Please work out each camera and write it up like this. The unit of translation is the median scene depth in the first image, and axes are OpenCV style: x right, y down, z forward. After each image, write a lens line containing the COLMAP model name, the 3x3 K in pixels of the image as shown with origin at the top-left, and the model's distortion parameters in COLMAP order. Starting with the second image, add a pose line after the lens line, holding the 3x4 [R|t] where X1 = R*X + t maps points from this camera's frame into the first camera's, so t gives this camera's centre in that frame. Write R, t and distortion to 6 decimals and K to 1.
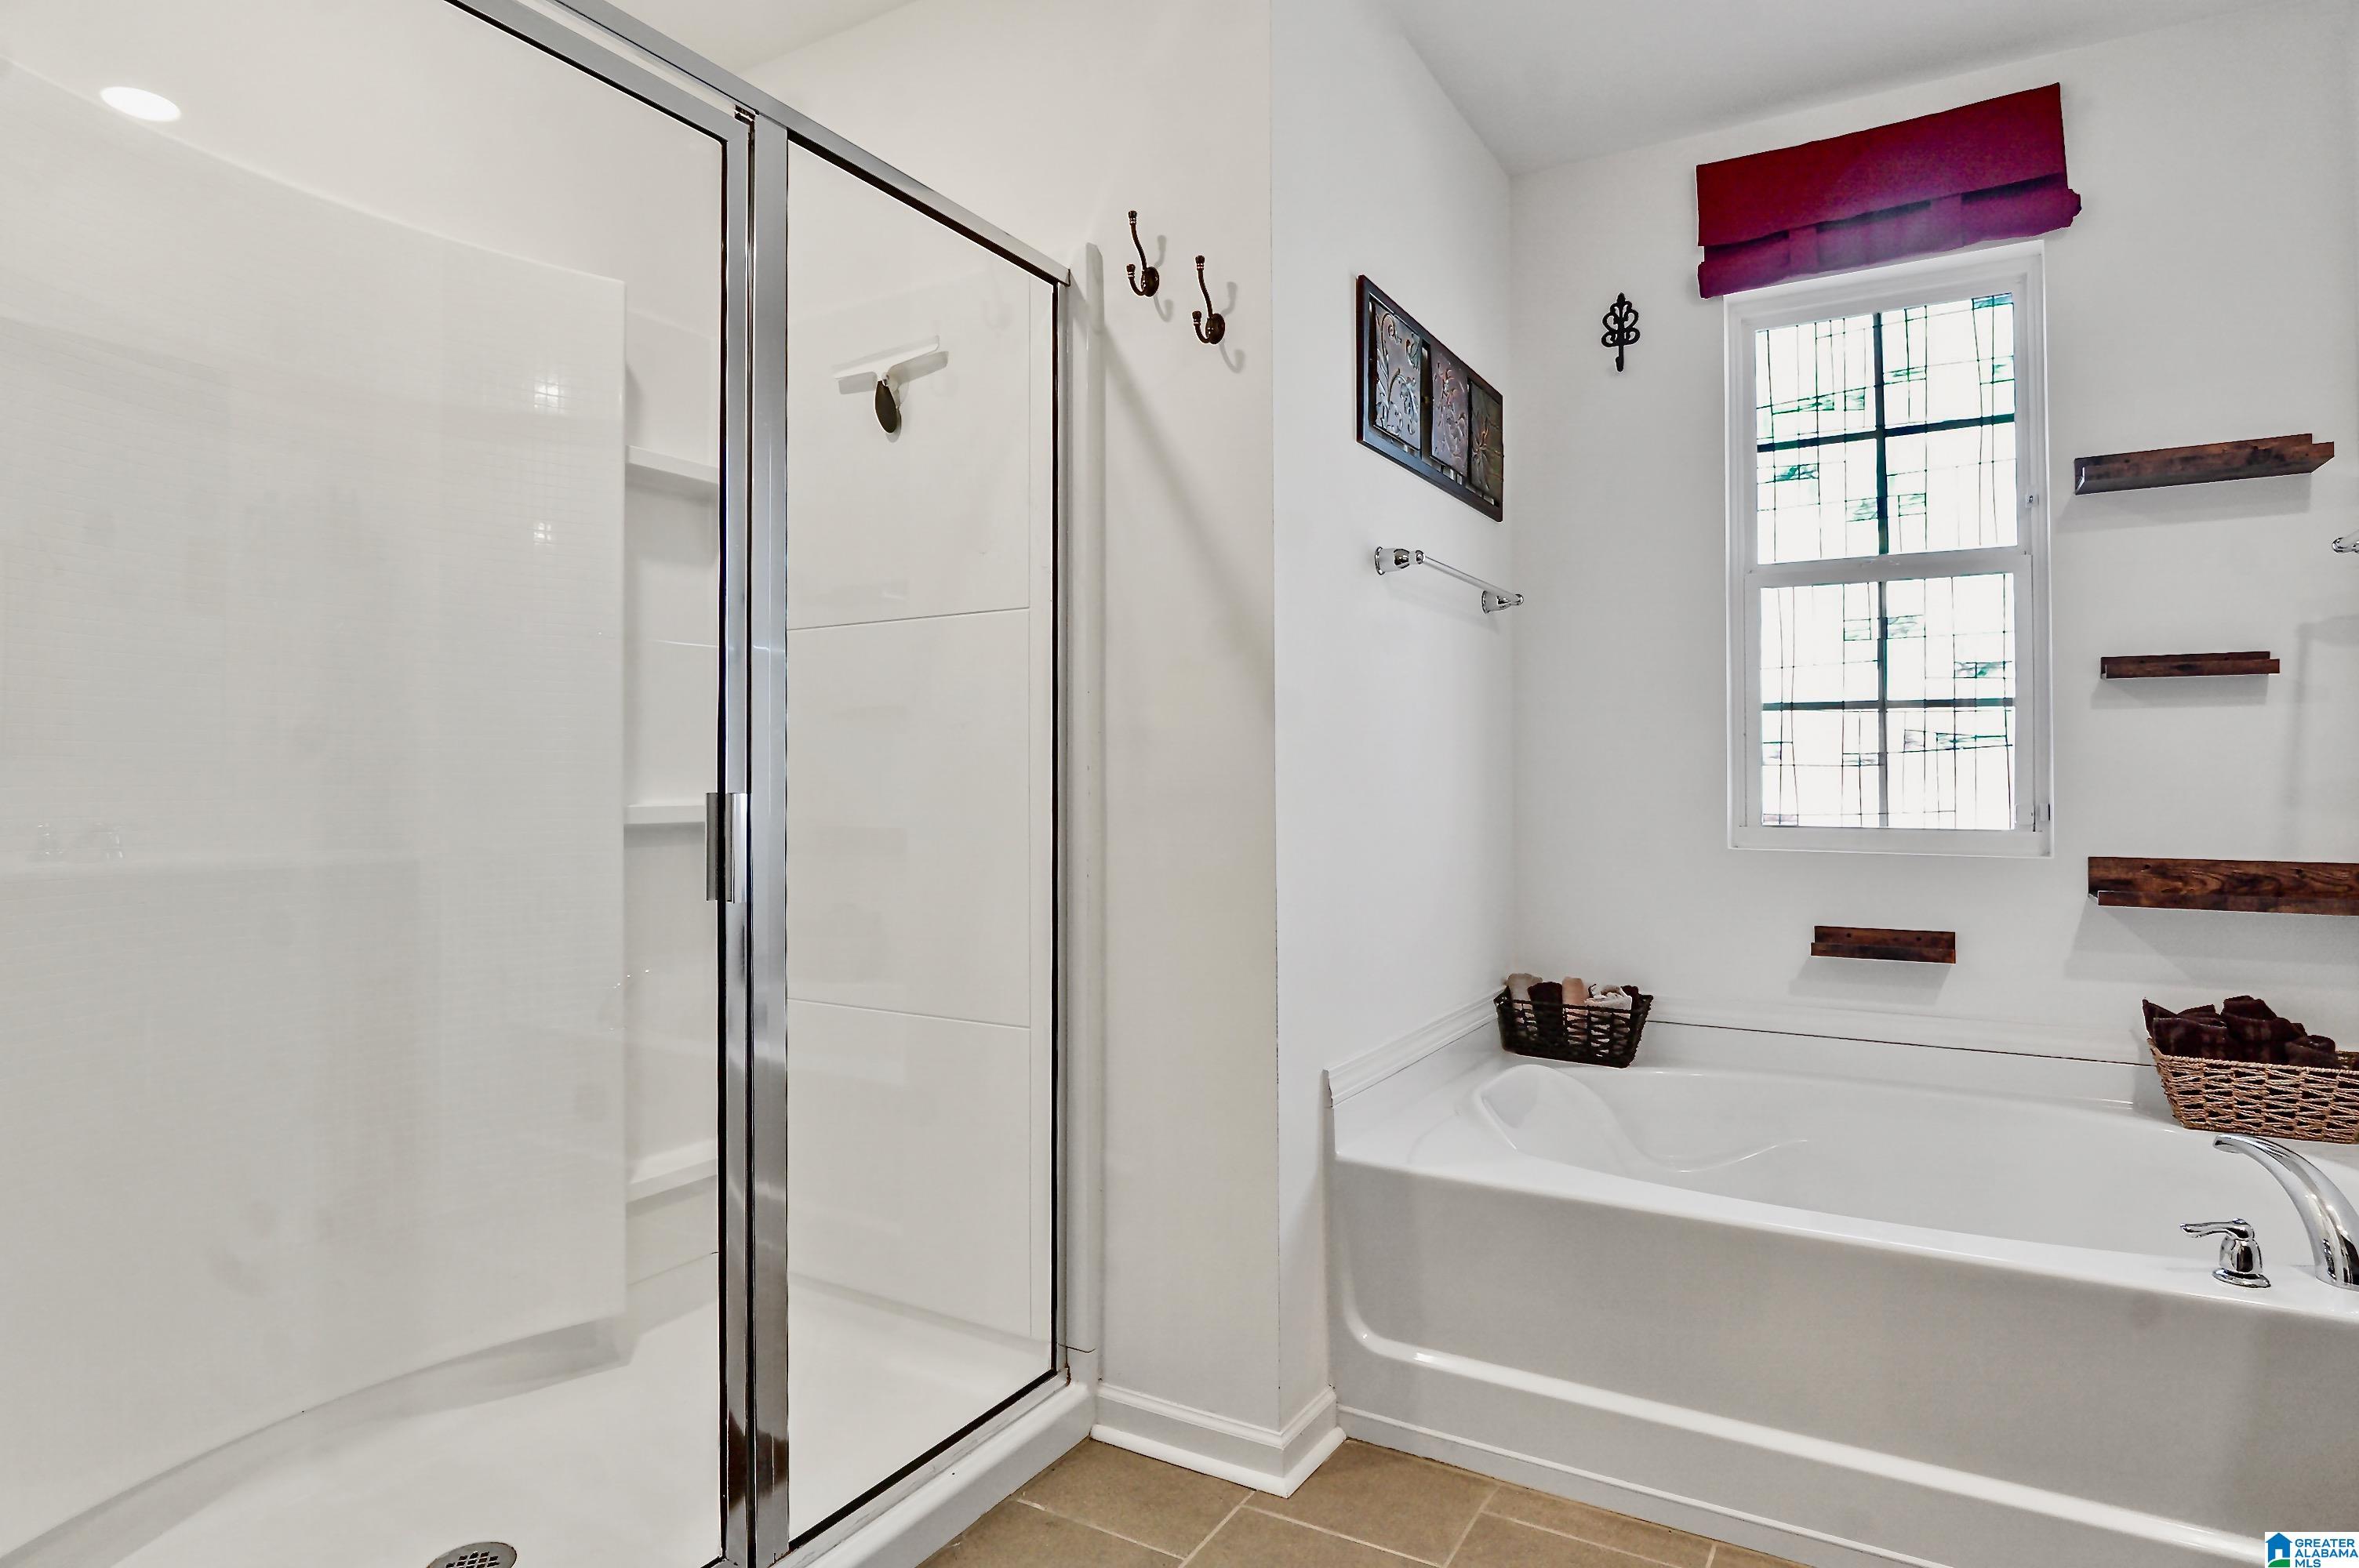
lens RADIAL K [[1267.7, 0, 1182.5], [0, 1267.7, 764.6], [0, 0, 1]] dist [-0.036180, 0.010670]
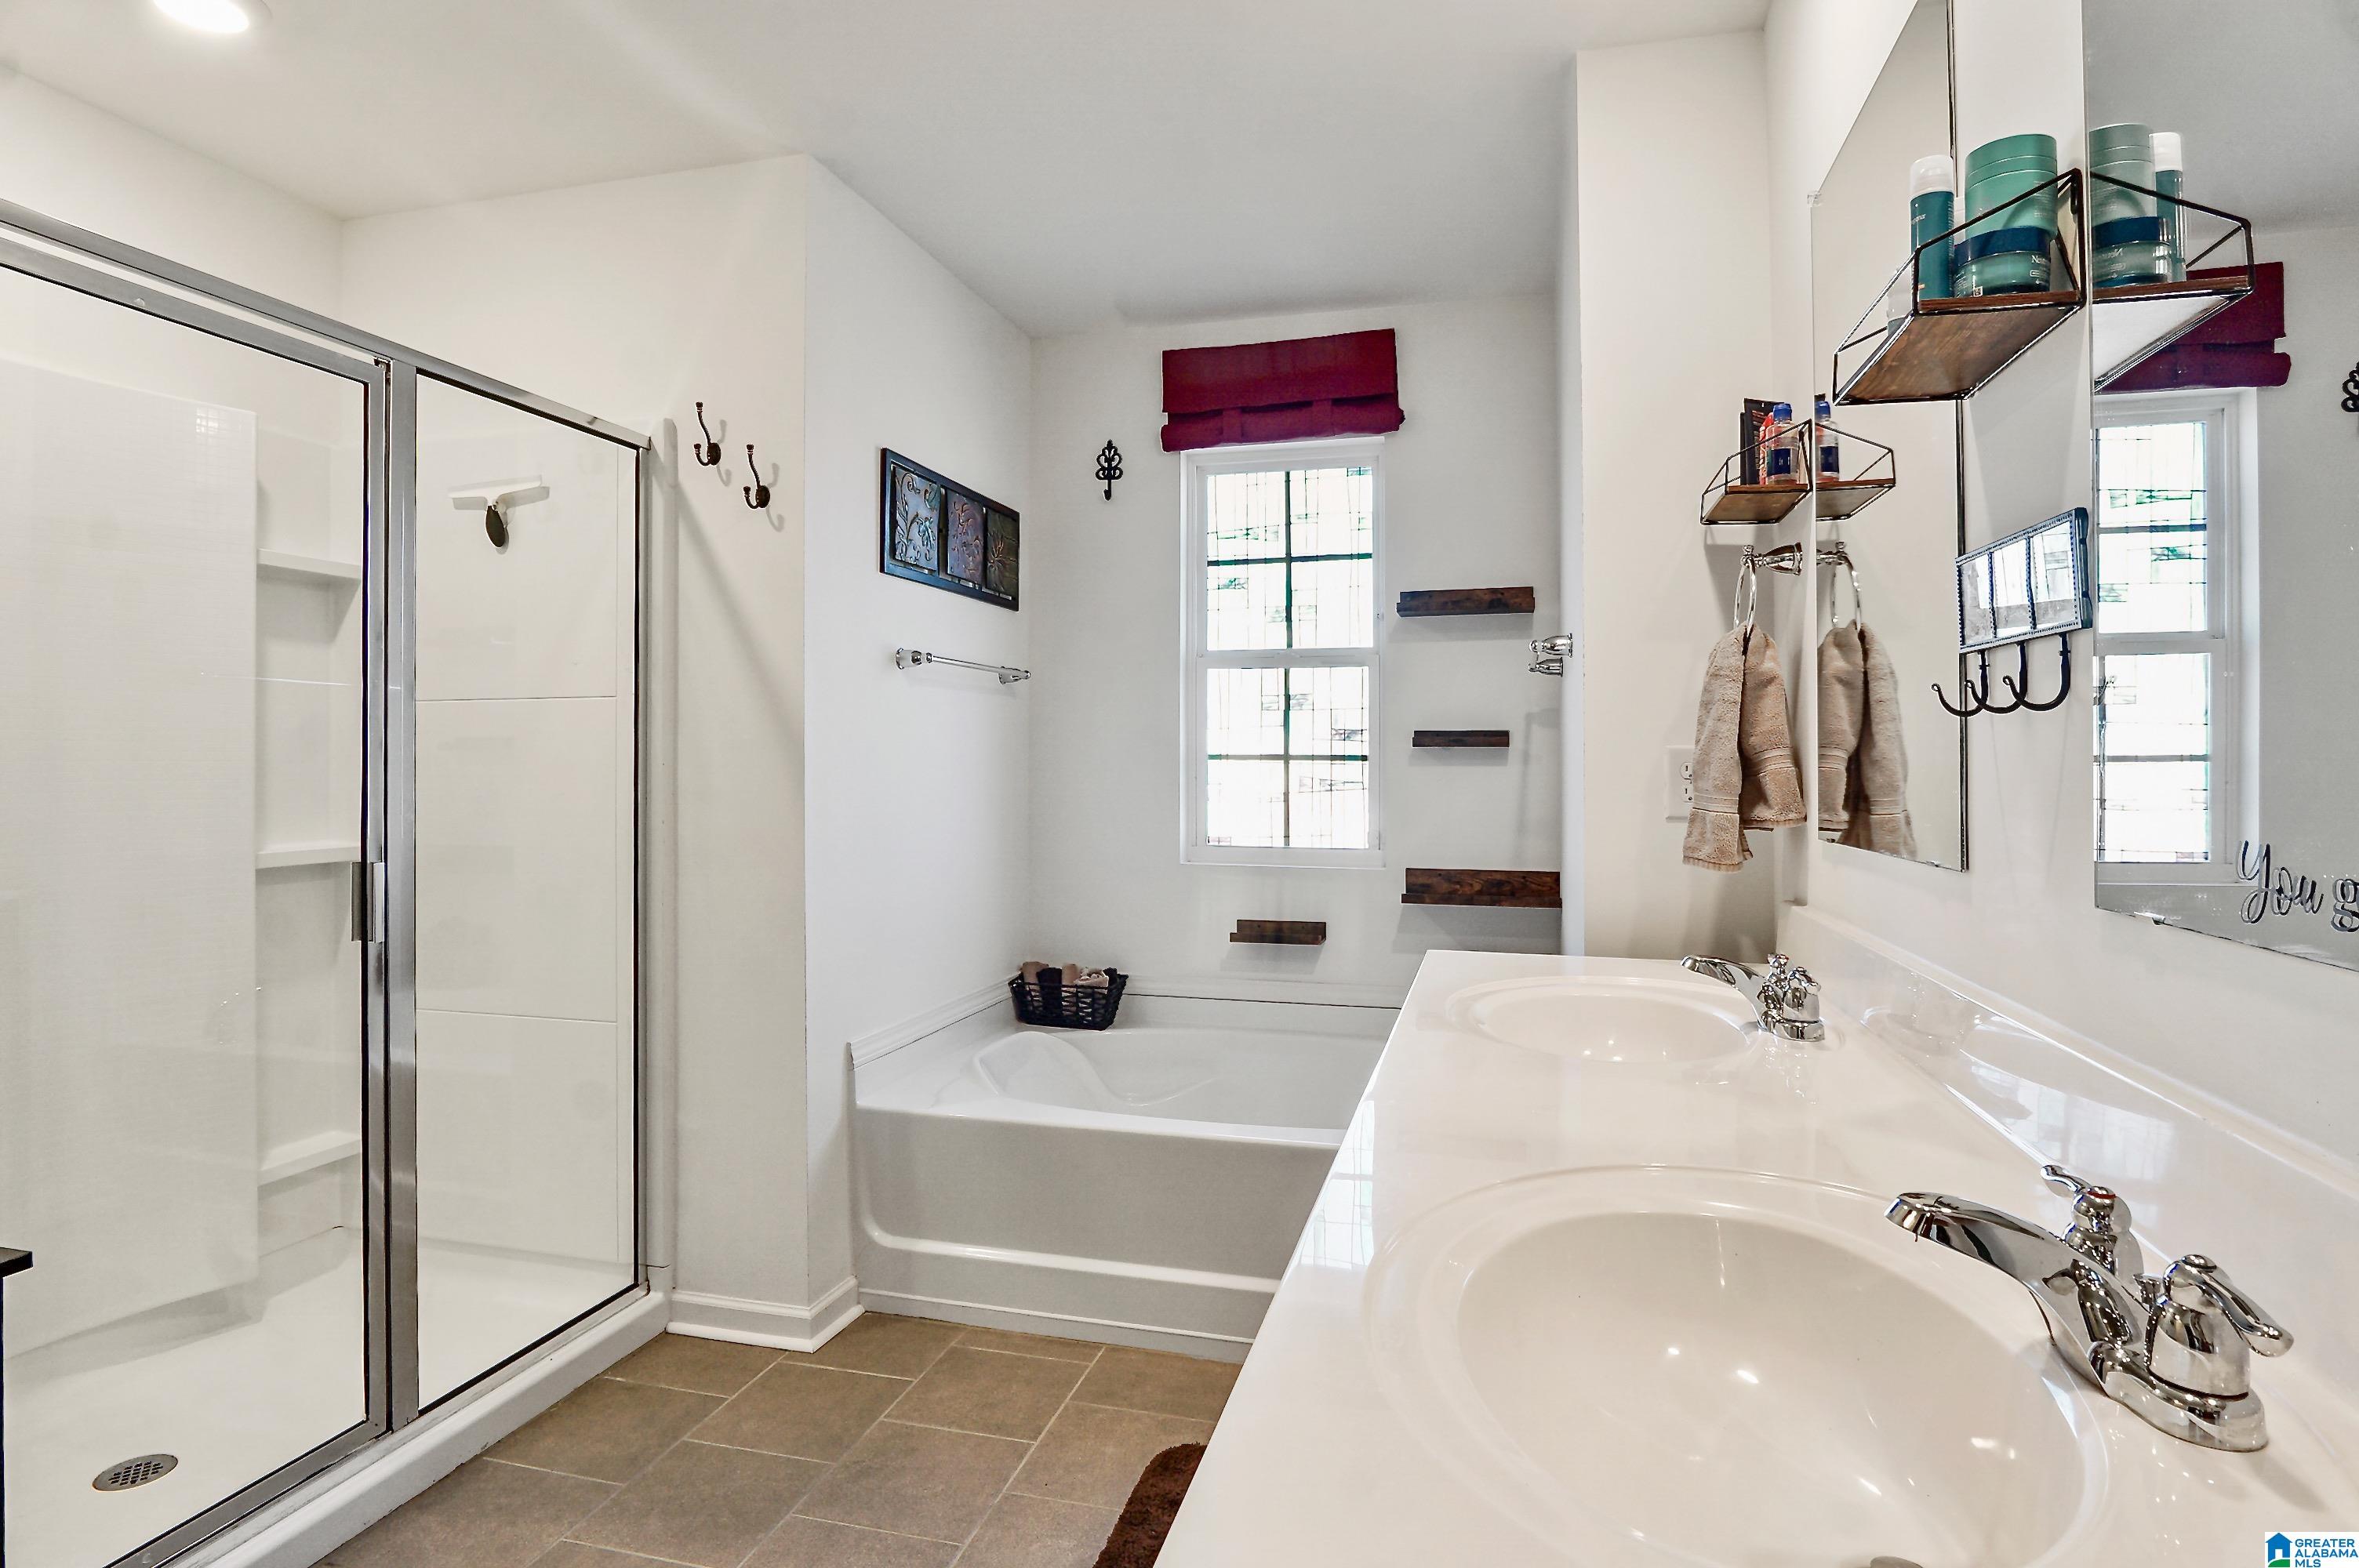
lens RADIAL K [[1267.7, 0, 1170.7], [0, 1267.7, 747.0], [0, 0, 1]] dist [-0.036180, 0.010670]
pose [[0.965817, 0.002593, 0.259212, 0.088330], [-0.003660, 0.999987, 0.003632, -0.076583], [-0.259199, -0.004457, 0.965814, -0.371568]]
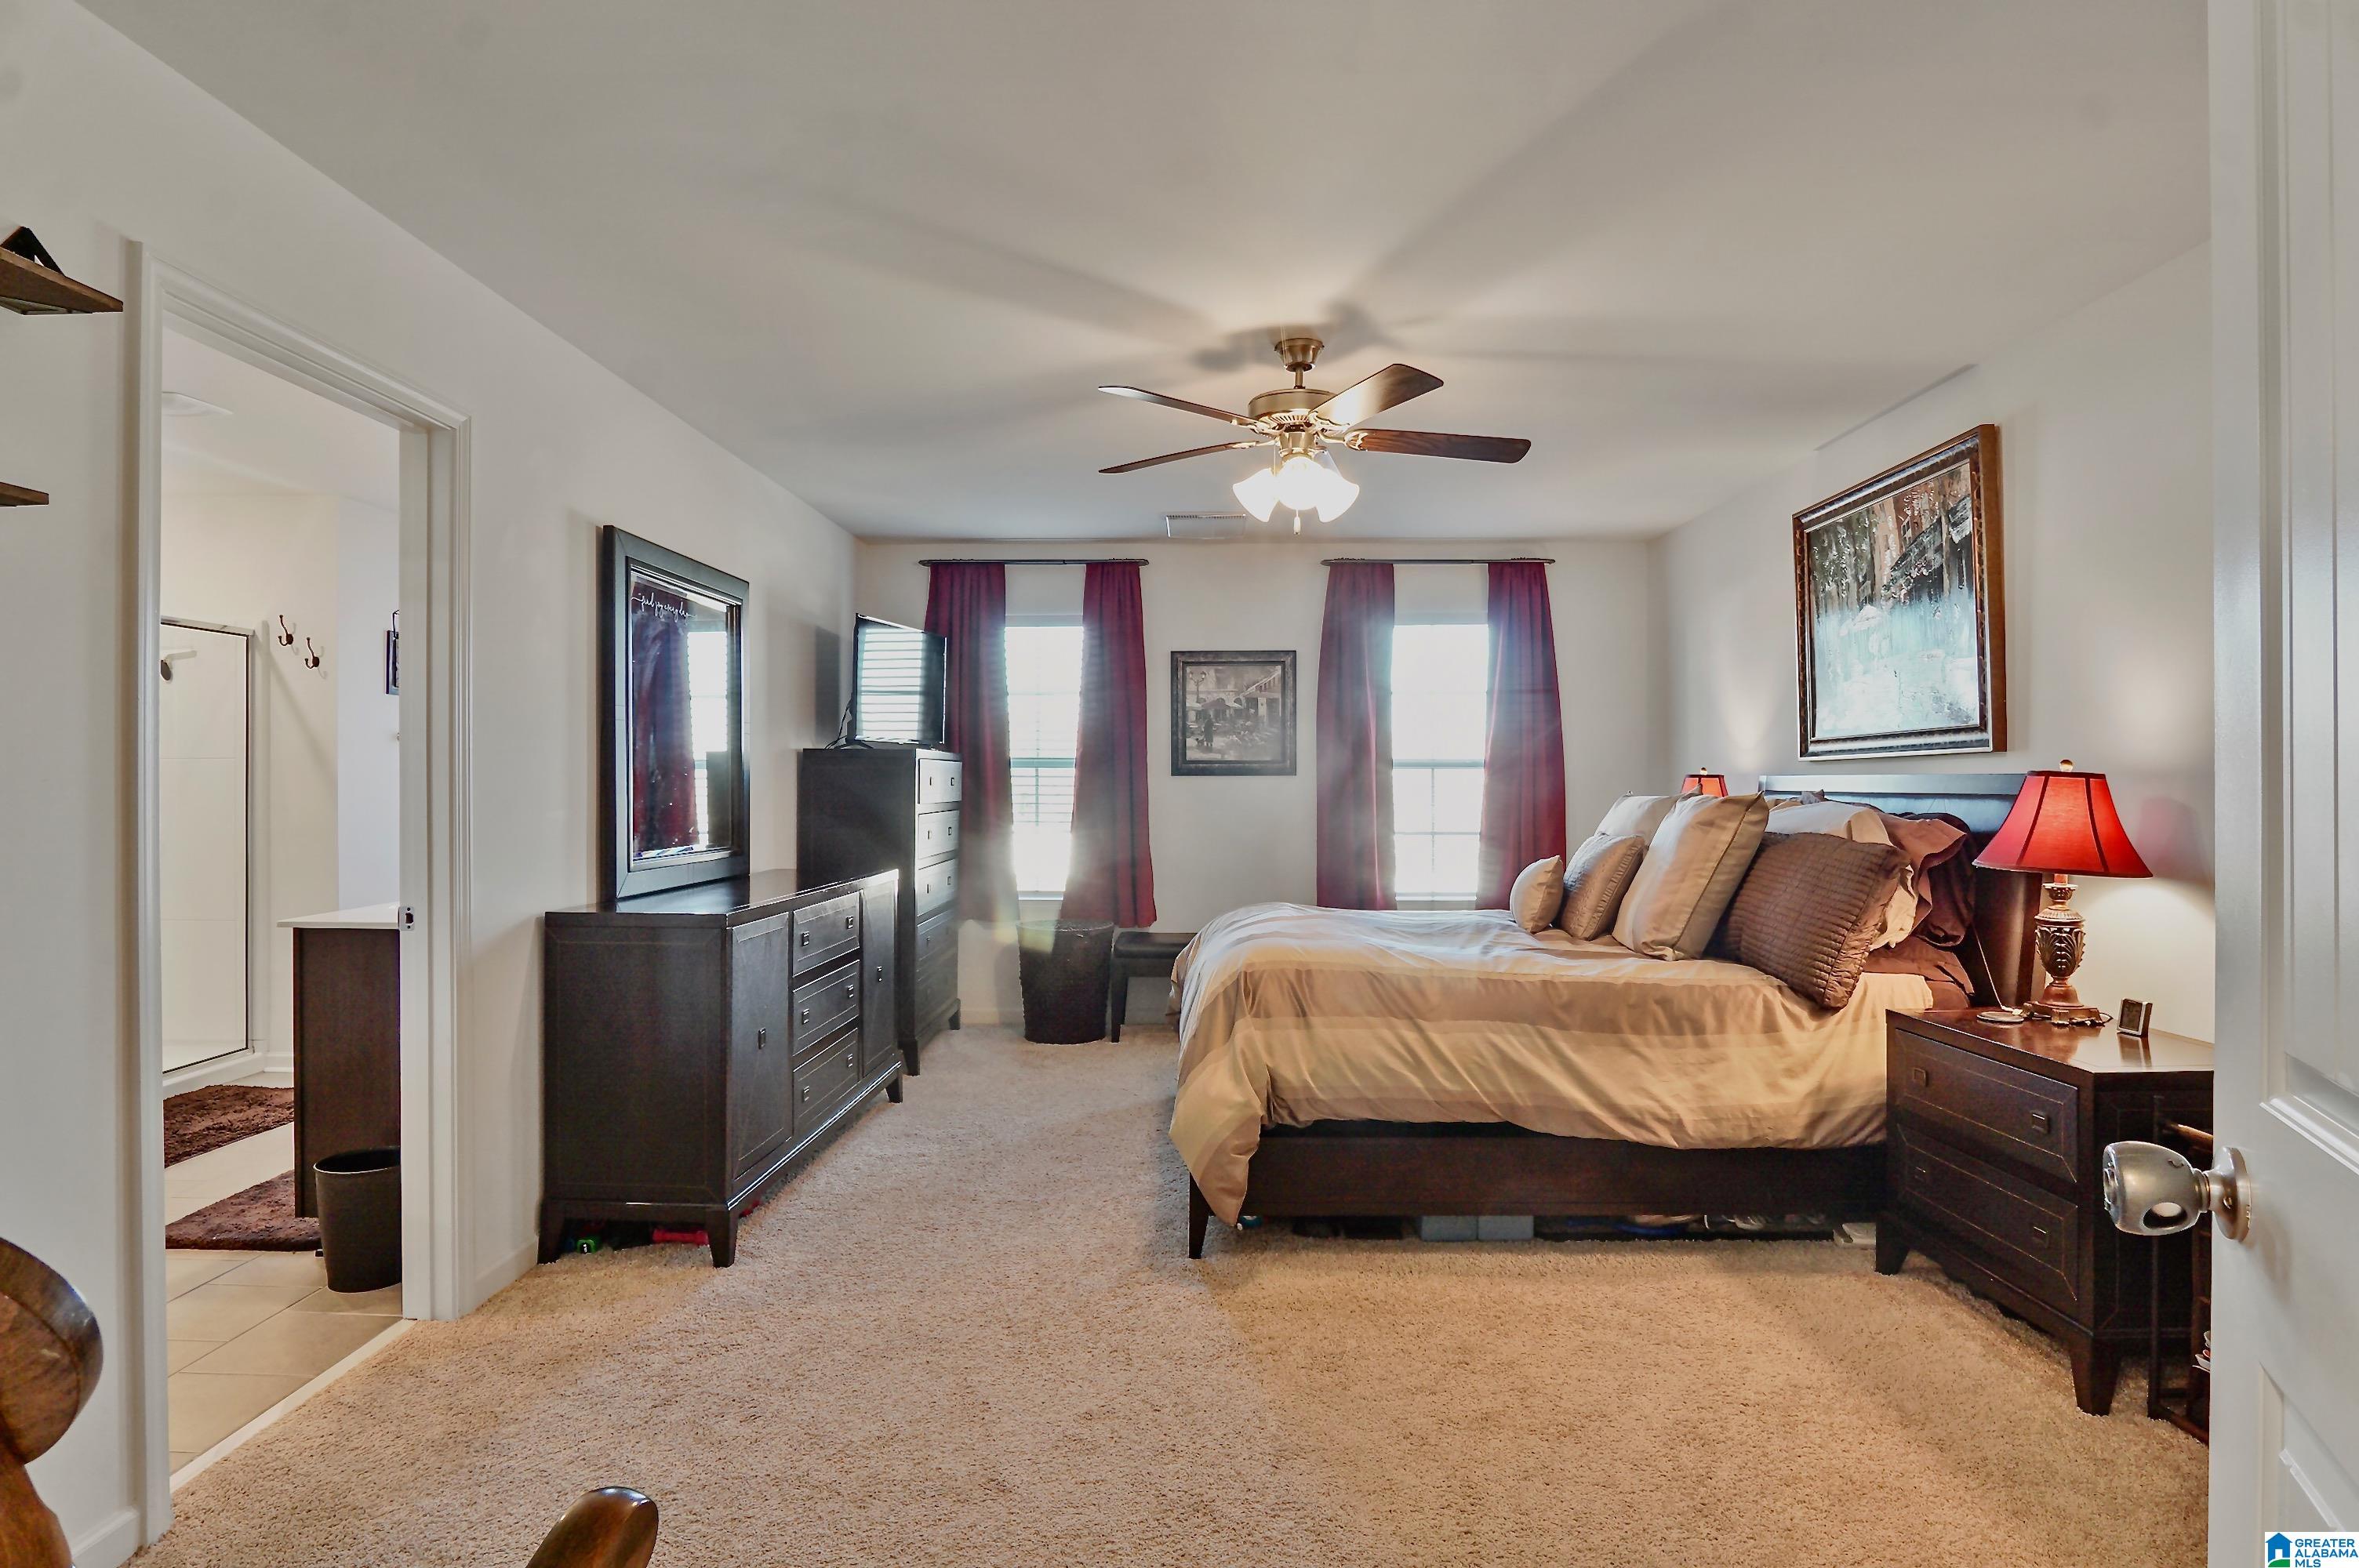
lens RADIAL K [[1267.7, 0, 1178.8], [0, 1267.7, 777.0], [0, 0, 1]] dist [-0.036180, 0.010670]
pose [[0.874947, 0.001188, 0.484217, 0.319789], [-0.001542, 0.999999, 0.000334, -0.087306], [-0.484216, -0.001039, 0.874948, -2.078465]]
